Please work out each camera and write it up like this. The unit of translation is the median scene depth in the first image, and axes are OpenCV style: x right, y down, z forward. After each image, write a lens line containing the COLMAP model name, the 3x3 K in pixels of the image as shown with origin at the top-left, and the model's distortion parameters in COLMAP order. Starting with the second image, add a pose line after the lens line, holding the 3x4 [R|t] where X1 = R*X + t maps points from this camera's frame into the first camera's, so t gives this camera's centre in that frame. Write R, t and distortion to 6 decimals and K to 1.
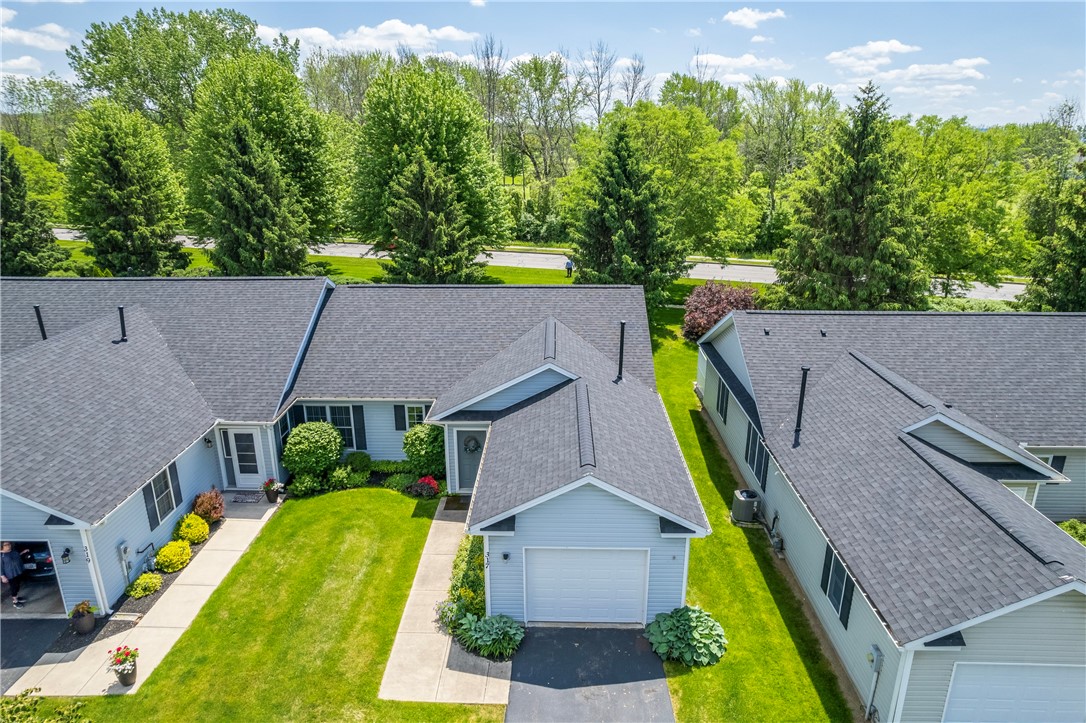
lens RADIAL K [[691.6, 0, 549.1], [0, 691.6, 359.2], [0, 0, 1]] dist [-0.067299, 0.053830]
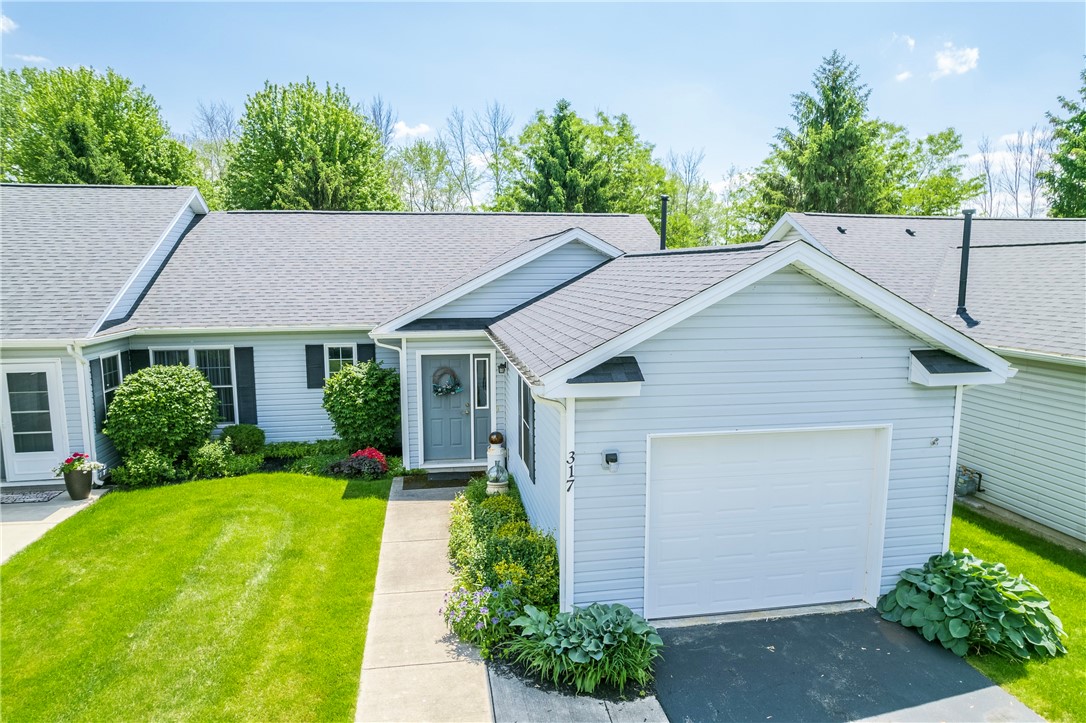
lens RADIAL K [[691.6, 0, 547.5], [0, 691.6, 367.9], [0, 0, 1]] dist [-0.067299, 0.053830]
pose [[0.983565, -0.028805, 0.178244, -0.131300], [0.057385, 0.985877, -0.157334, 0.211778], [-0.171195, 0.164976, 0.971326, 0.395903]]
